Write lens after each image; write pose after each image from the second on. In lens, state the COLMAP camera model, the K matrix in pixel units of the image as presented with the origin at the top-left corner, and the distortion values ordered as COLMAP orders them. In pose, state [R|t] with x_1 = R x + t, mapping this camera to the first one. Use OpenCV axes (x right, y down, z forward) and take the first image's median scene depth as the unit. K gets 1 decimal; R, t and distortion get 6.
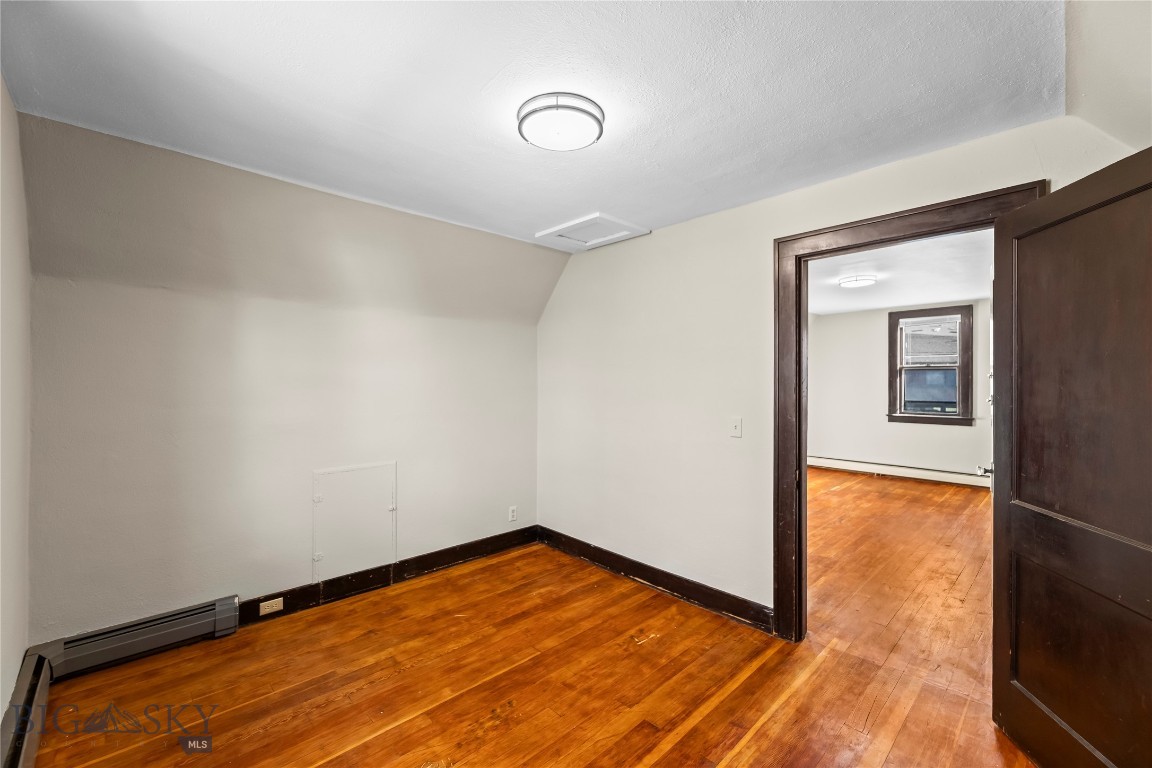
lens RADIAL K [[476.9, 0, 579.4], [0, 476.9, 380.5], [0, 0, 1]] dist [-0.000883, -0.000046]
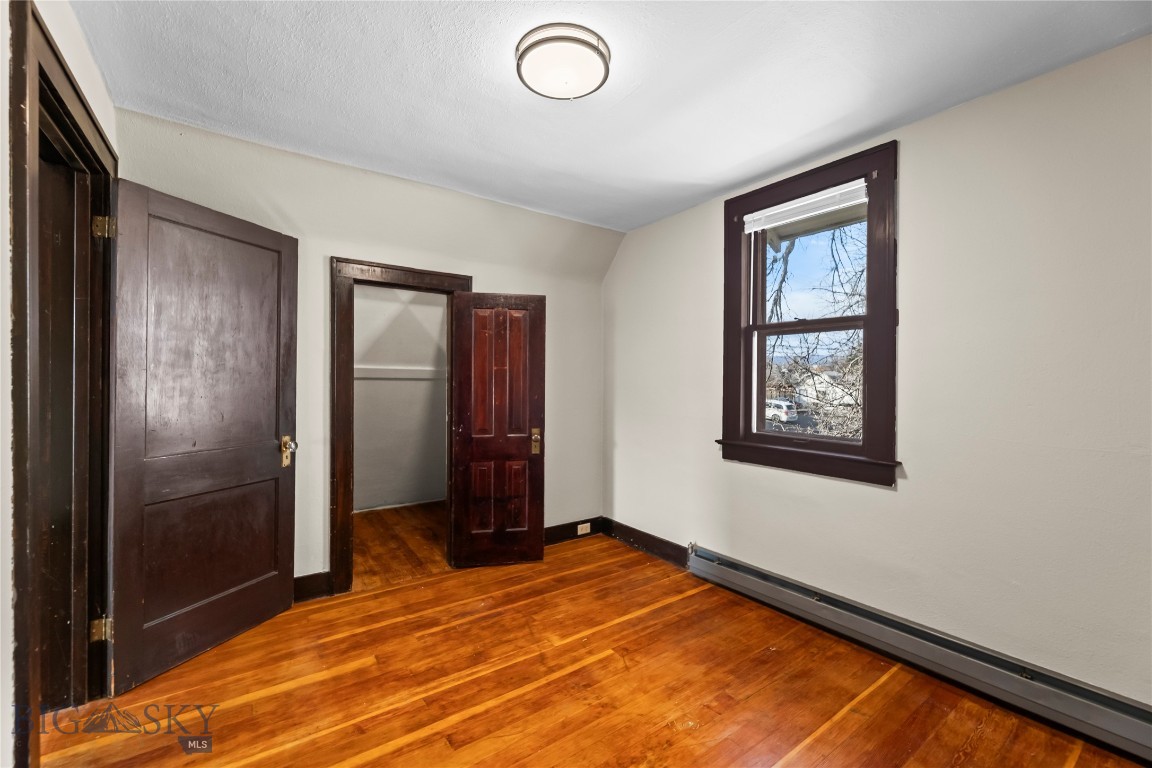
lens RADIAL K [[476.9, 0, 579.4], [0, 476.9, 380.5], [0, 0, 1]] dist [-0.000883, -0.000046]
pose [[-0.990307, -0.005202, 0.138801, -0.199682], [-0.005383, 0.999985, -0.000929, 0.071726], [-0.138794, -0.001667, -0.990320, 1.881297]]
